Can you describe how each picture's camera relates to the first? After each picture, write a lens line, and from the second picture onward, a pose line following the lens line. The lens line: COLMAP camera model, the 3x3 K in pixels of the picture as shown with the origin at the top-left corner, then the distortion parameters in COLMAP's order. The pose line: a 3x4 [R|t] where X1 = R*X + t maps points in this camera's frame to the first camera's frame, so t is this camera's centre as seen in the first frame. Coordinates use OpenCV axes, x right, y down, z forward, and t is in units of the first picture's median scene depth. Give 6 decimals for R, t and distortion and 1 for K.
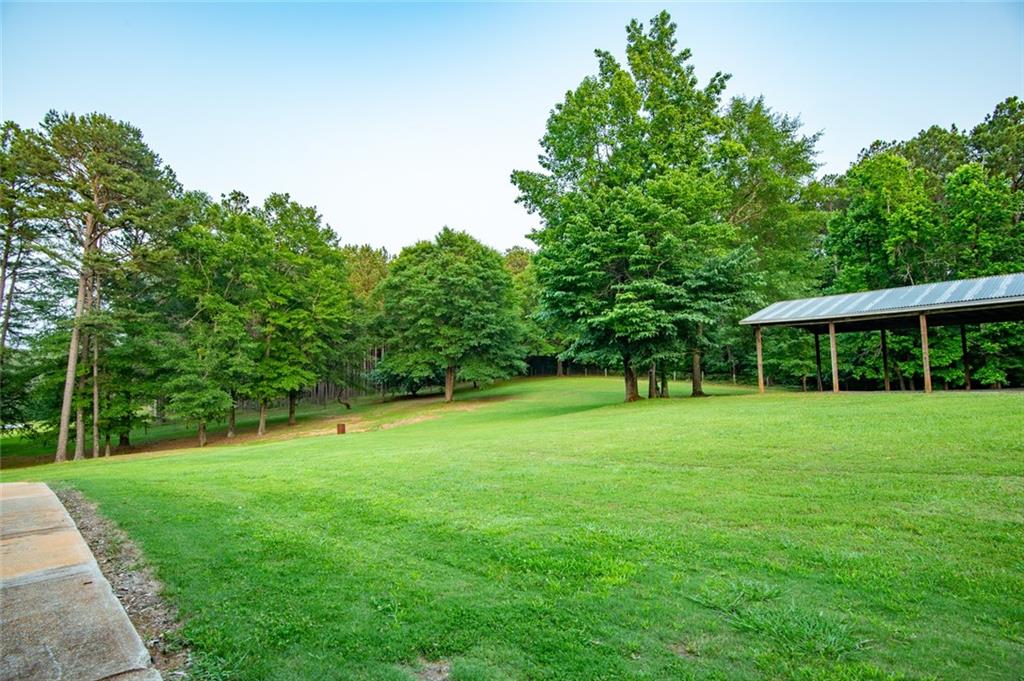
lens RADIAL K [[501.8, 0, 511.9], [0, 501.8, 339.9], [0, 0, 1]] dist [-0.020024, 0.000064]
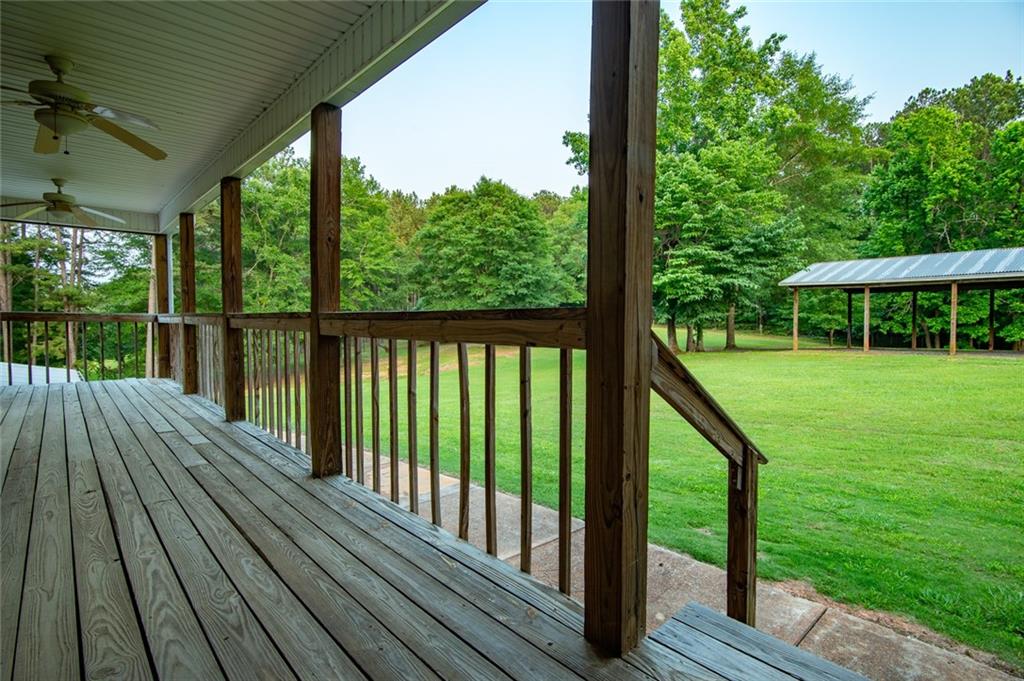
lens RADIAL K [[501.8, 0, 512.5], [0, 501.8, 339.9], [0, 0, 1]] dist [-0.020024, 0.000064]
pose [[0.999407, 0.013710, -0.031572, -0.068614], [-0.009948, 0.993155, 0.116379, -0.030117], [0.032951, -0.115996, 0.992703, -0.080287]]
